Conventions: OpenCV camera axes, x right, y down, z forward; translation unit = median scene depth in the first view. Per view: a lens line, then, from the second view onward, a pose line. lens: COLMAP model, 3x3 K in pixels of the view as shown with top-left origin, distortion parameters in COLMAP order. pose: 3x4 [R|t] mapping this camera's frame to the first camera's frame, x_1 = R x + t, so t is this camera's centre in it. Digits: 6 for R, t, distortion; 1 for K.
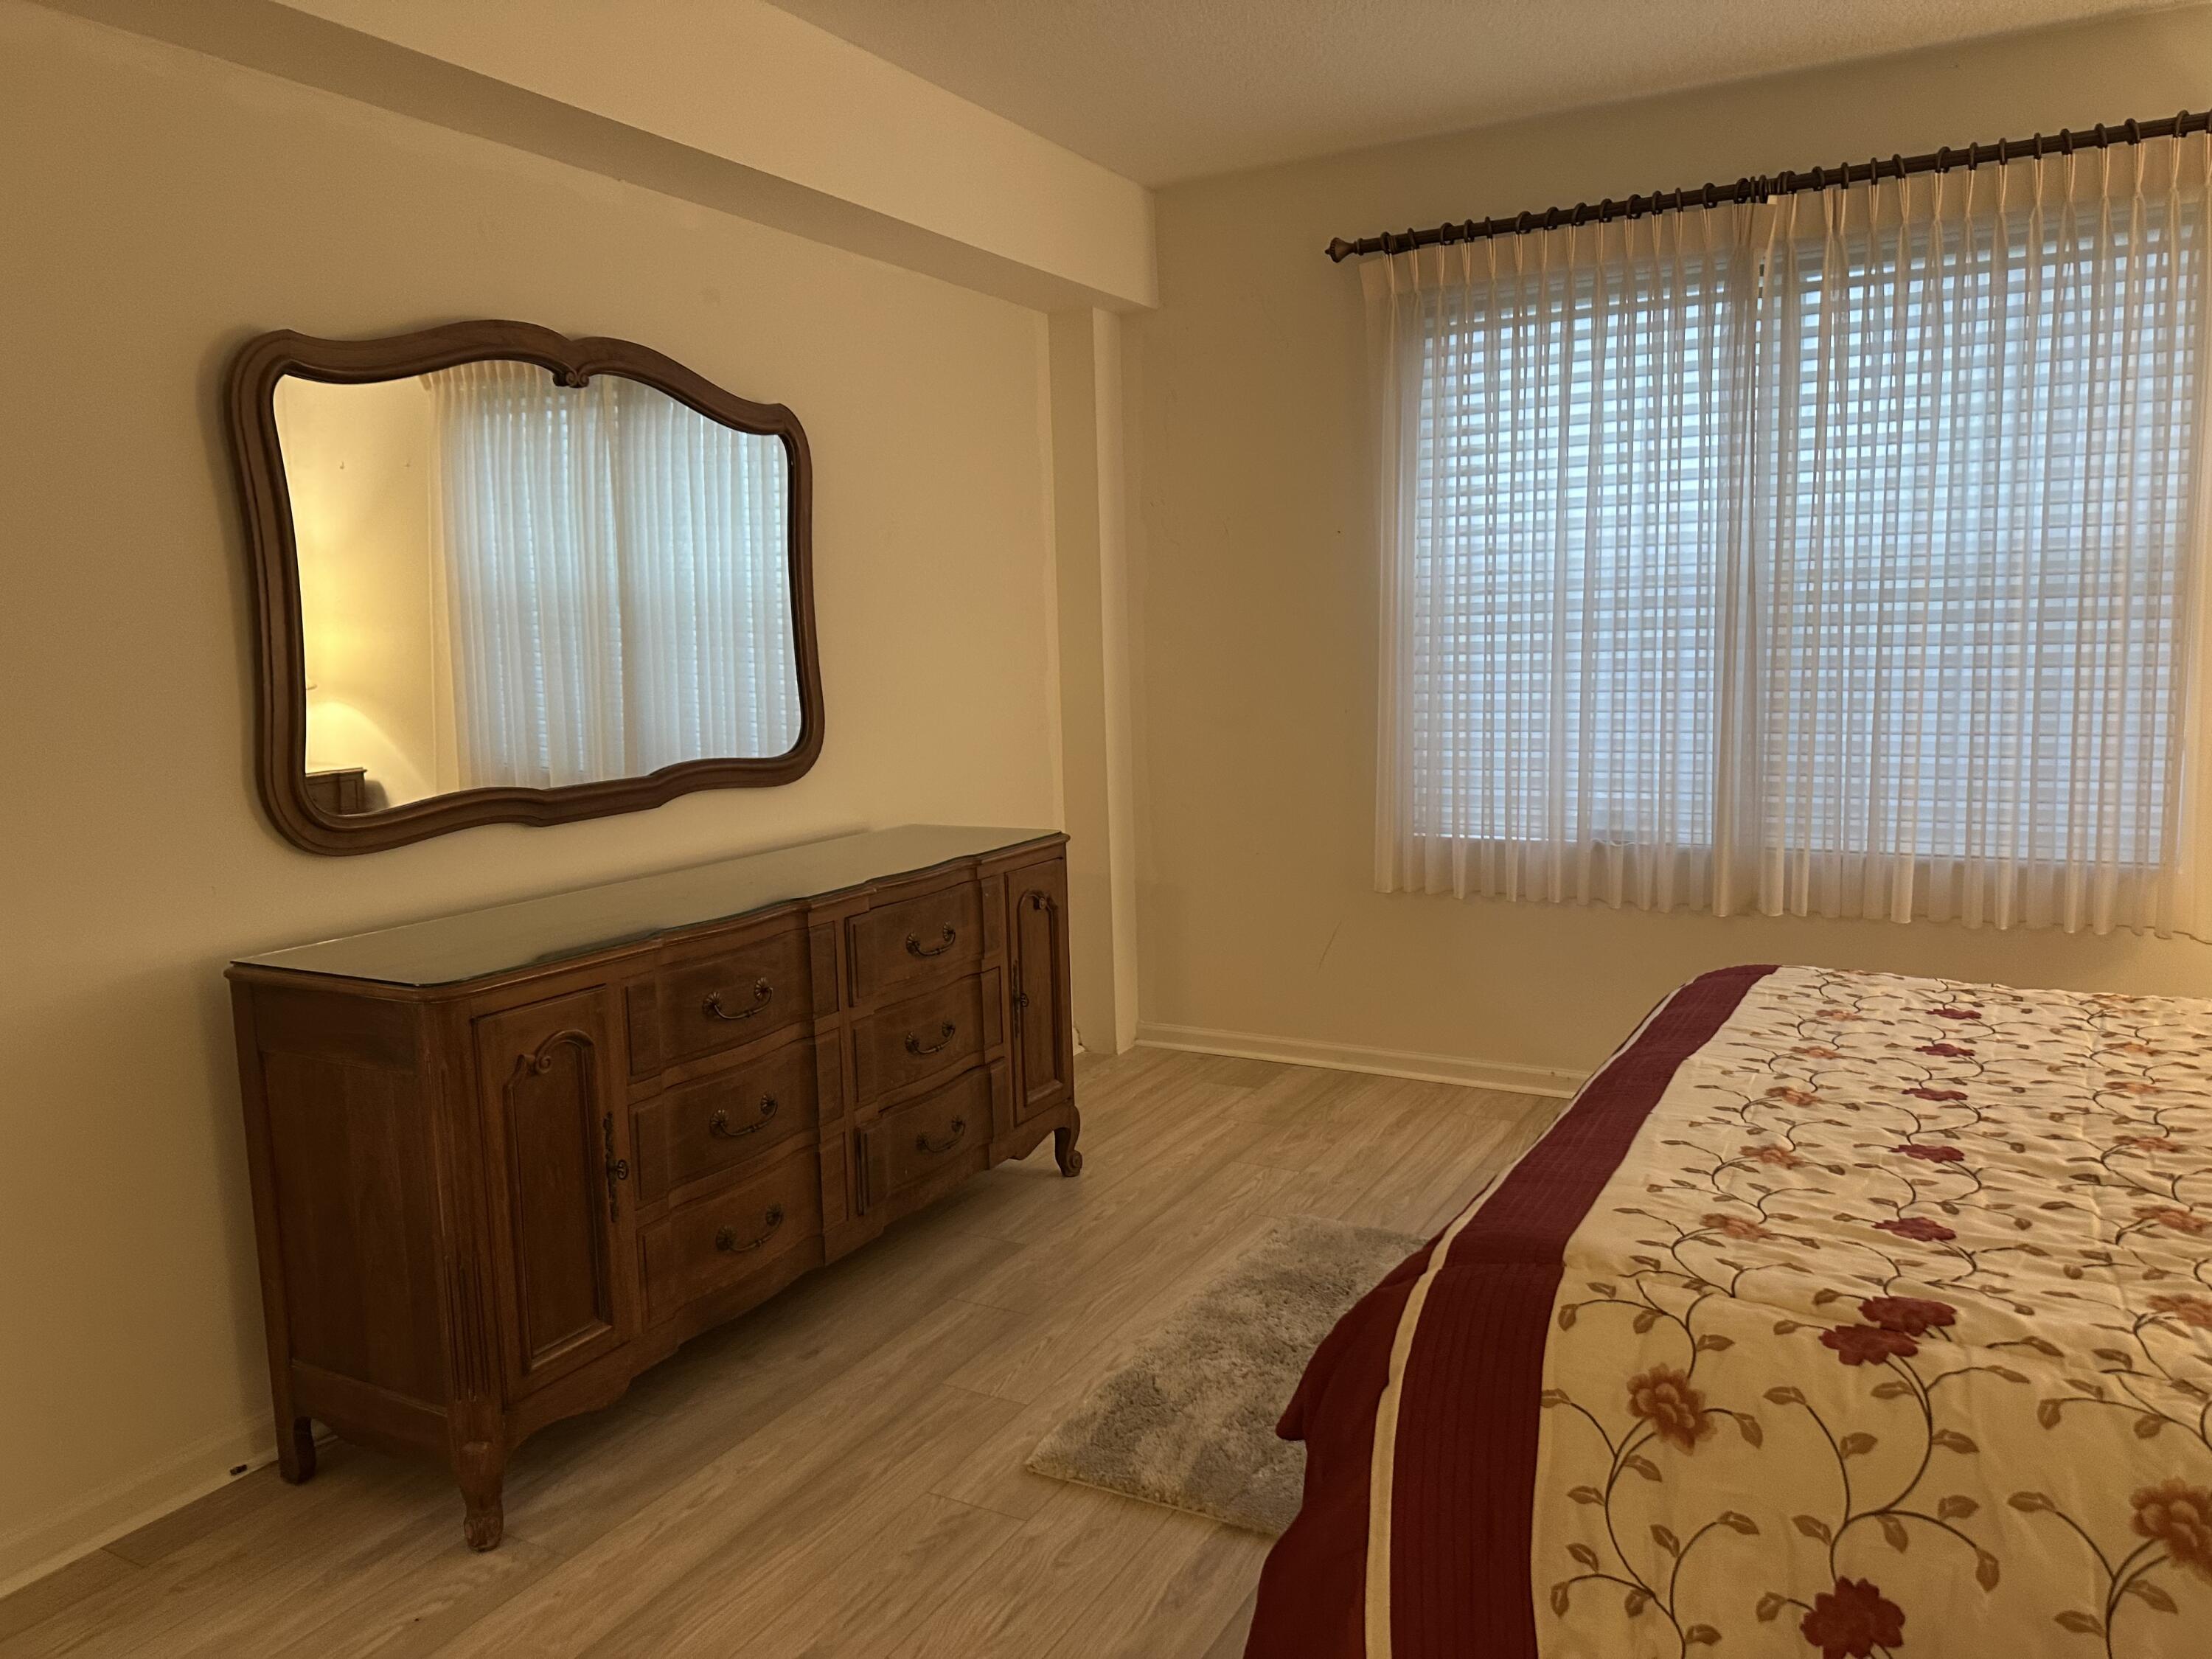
lens RADIAL K [[1565.3, 0, 1121.0], [0, 1565.3, 812.5], [0, 0, 1]] dist [0.058344, -0.064273]
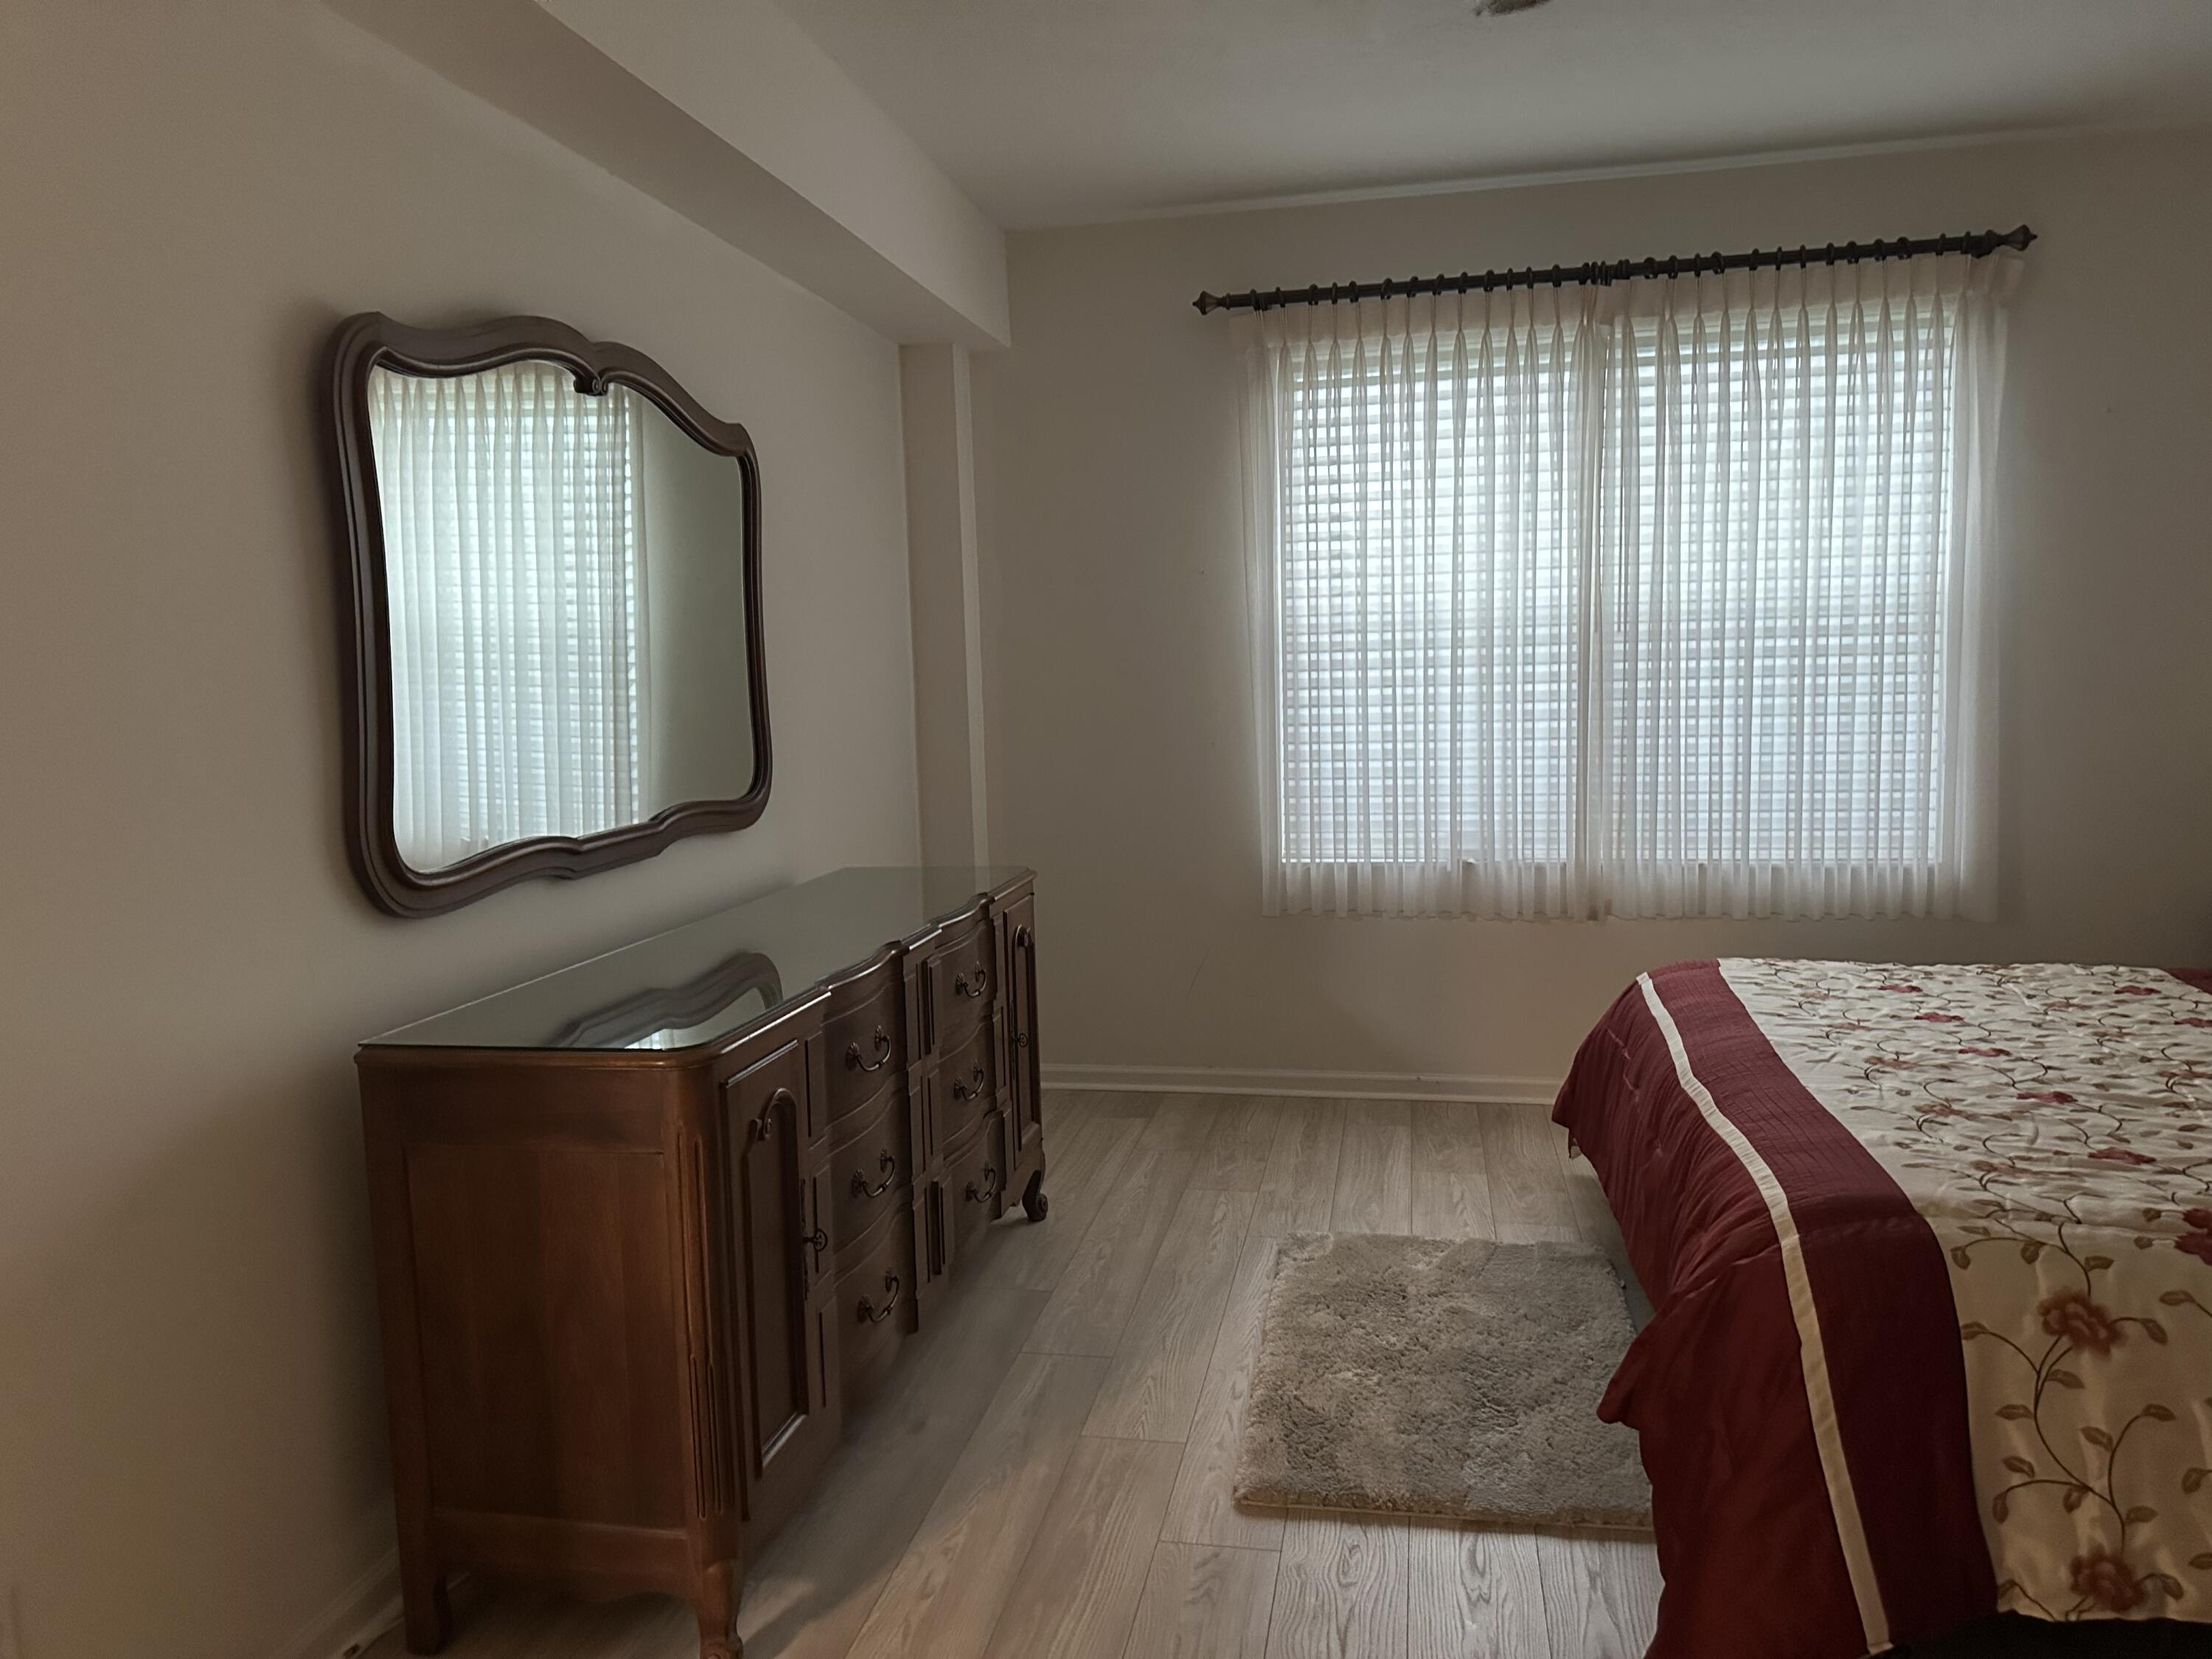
lens RADIAL K [[1565.3, 0, 1105.1], [0, 1565.3, 819.5], [0, 0, 1]] dist [0.058344, -0.064273]
pose [[0.954374, -0.030416, 0.297061, -0.454807], [0.038334, 0.999047, -0.020865, 0.006250], [-0.296144, 0.031300, 0.954630, 0.071172]]
